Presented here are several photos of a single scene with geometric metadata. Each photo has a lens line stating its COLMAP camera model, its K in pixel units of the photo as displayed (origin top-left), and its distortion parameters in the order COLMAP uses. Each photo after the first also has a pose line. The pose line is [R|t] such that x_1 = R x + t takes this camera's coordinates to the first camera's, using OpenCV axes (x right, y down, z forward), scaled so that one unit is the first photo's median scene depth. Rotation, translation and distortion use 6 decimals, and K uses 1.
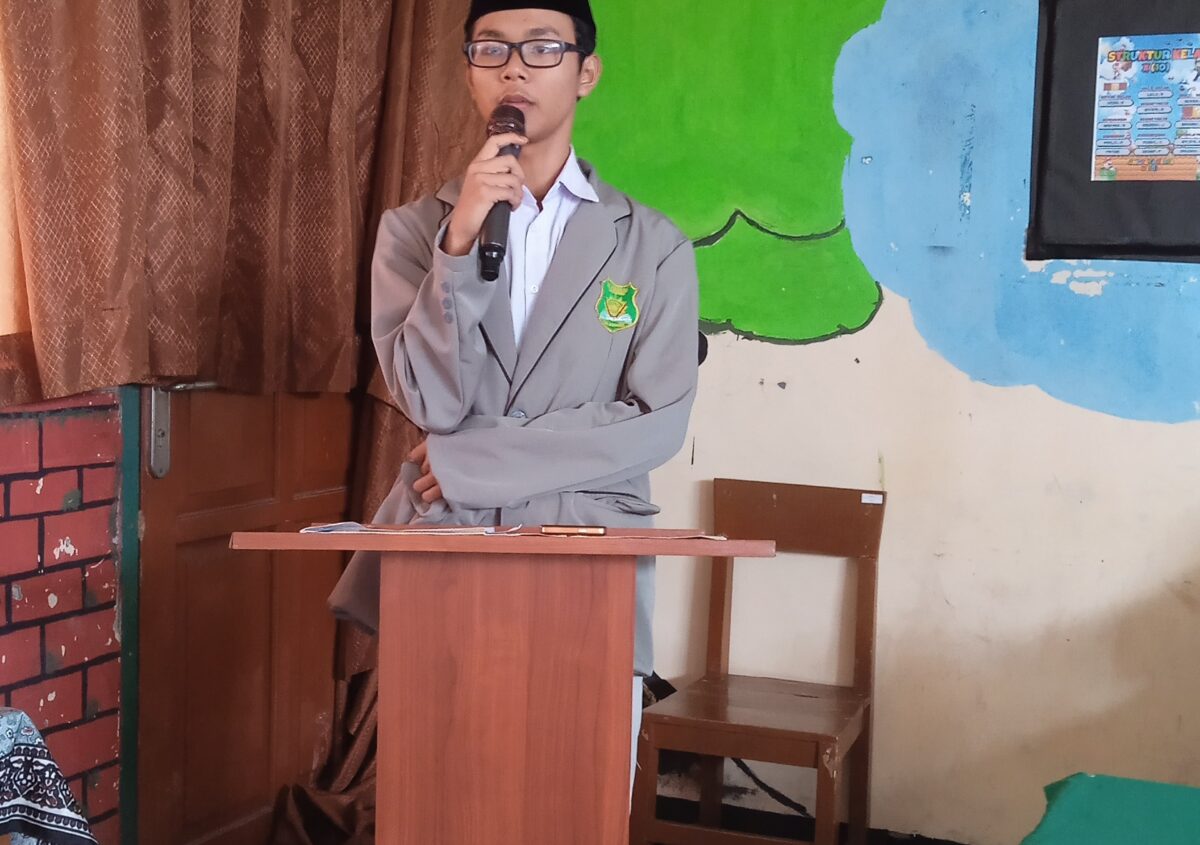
lens RADIAL K [[1768.1, 0, 620.4], [0, 1768.1, 424.0], [0, 0, 1]] dist [0.200904, -0.434116]
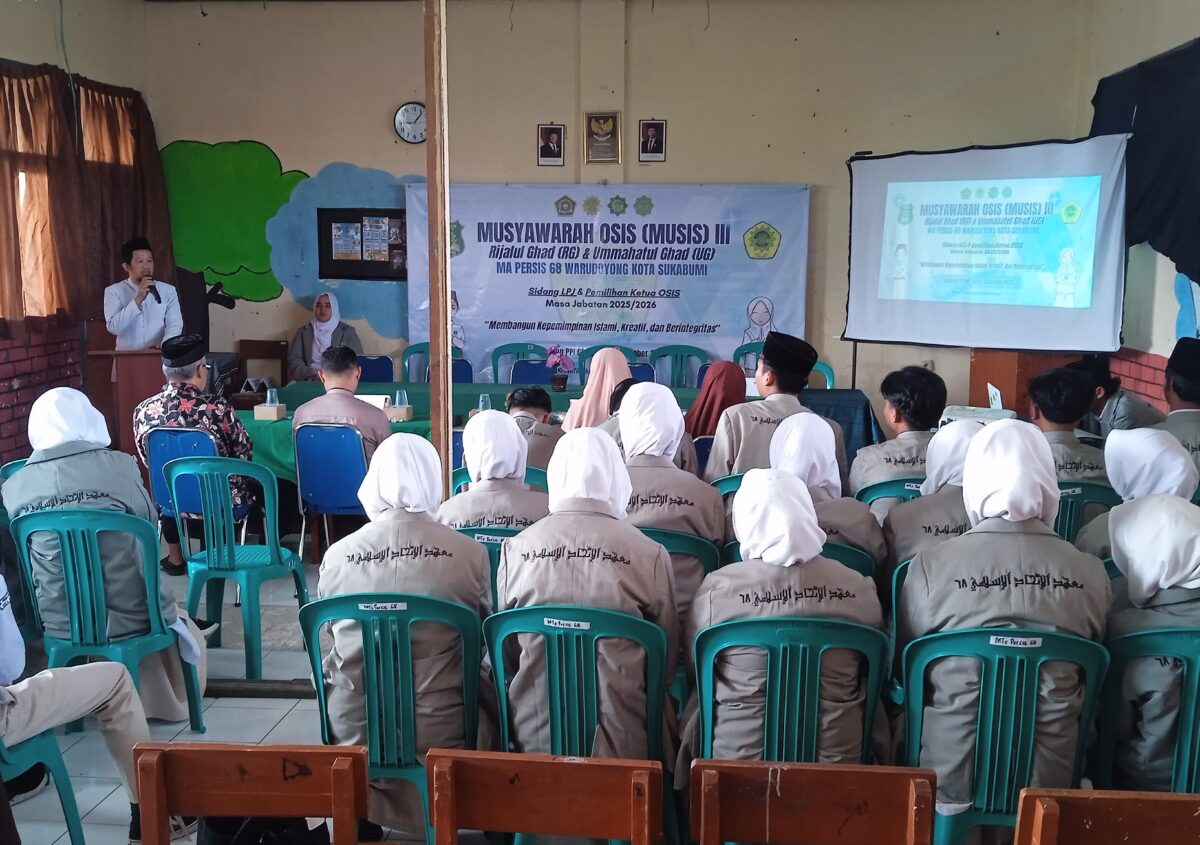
lens RADIAL K [[1768.1, 0, 620.4], [0, 1768.1, 424.0], [0, 0, 1]] dist [0.200904, -0.434116]
pose [[0.968611, -0.050446, 0.243408, -0.095522], [0.040094, 0.998076, 0.047299, 0.066485], [-0.245326, -0.036055, 0.968770, -2.992009]]
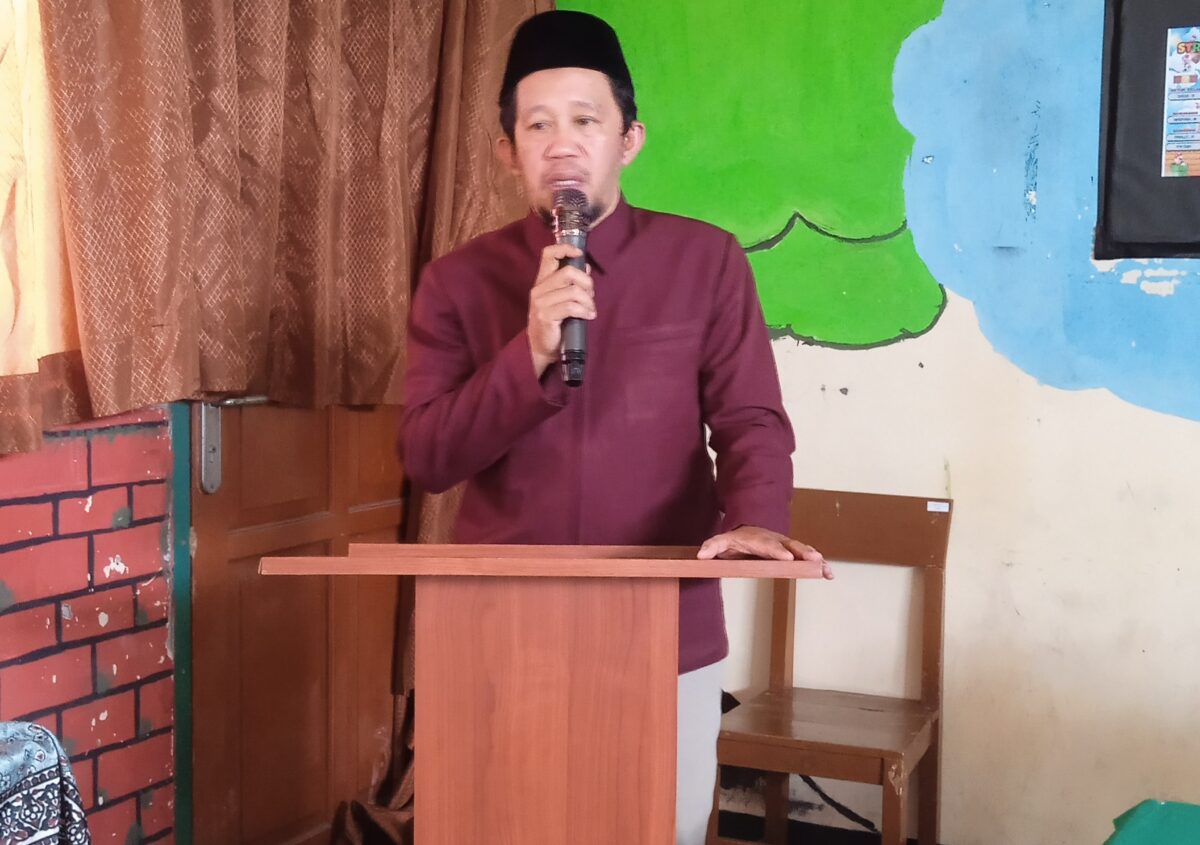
lens RADIAL K [[1768.1, 0, 620.4], [0, 1768.1, 424.0], [0, 0, 1]] dist [0.200904, -0.434116]
pose [[0.998975, -0.011218, -0.043858, 0.012206], [0.011181, 0.999937, -0.001093, -0.004626], [0.043868, 0.000601, 0.999037, 0.018841]]
